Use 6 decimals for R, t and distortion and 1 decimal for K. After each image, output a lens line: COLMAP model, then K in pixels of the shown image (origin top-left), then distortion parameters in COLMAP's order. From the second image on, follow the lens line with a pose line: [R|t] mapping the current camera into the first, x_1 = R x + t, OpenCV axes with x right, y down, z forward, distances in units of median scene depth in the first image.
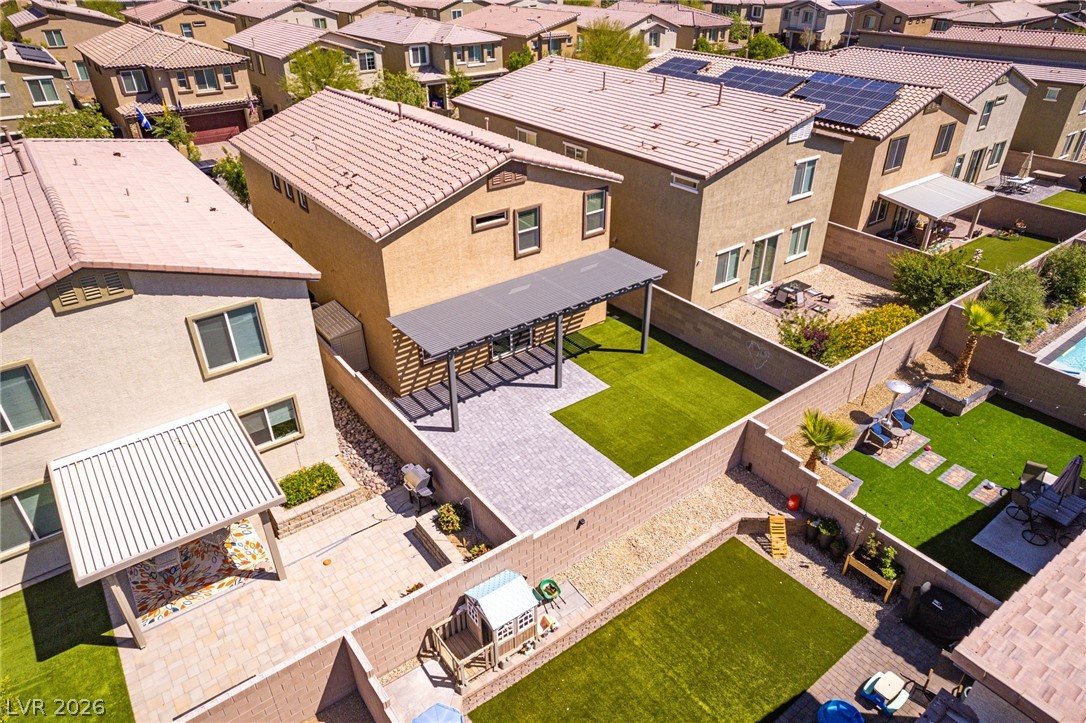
lens RADIAL K [[695.8, 0, 546.3], [0, 695.8, 361.7], [0, 0, 1]] dist [-0.077611, 0.070198]
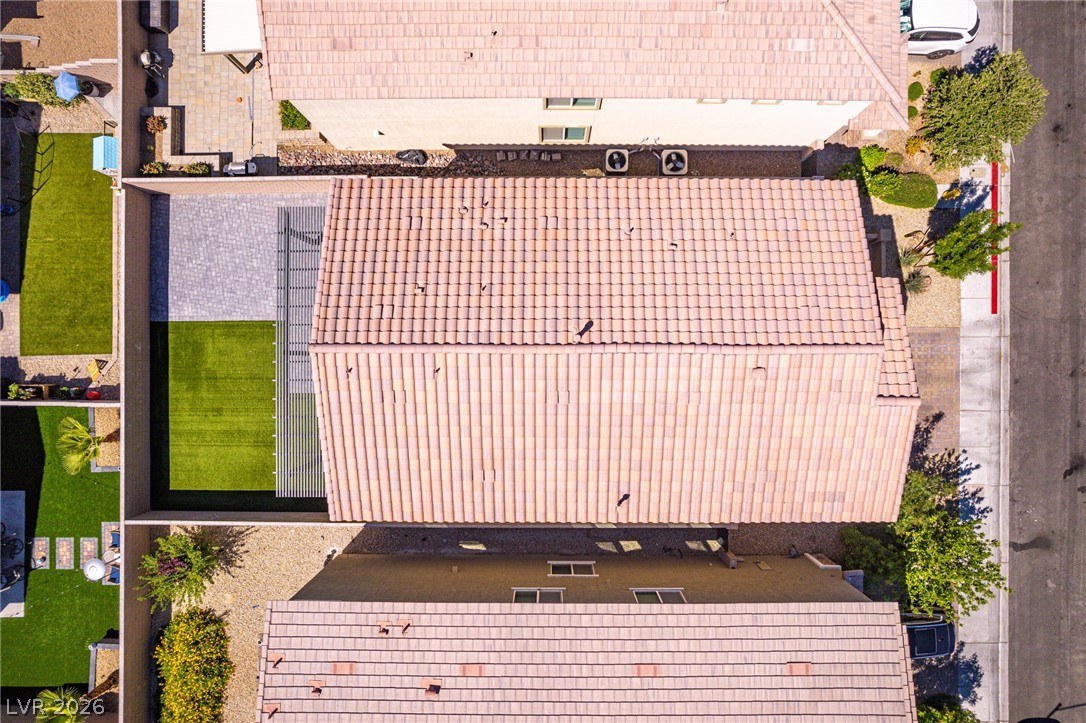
lens RADIAL K [[695.8, 0, 543.0], [0, 695.8, 361.0], [0, 0, 1]] dist [-0.077611, 0.070198]
pose [[-0.605013, 0.796206, 0.003788, -0.192132], [-0.406420, -0.312911, 0.858434, -1.033425], [0.684676, 0.517825, 0.512909, 0.698935]]
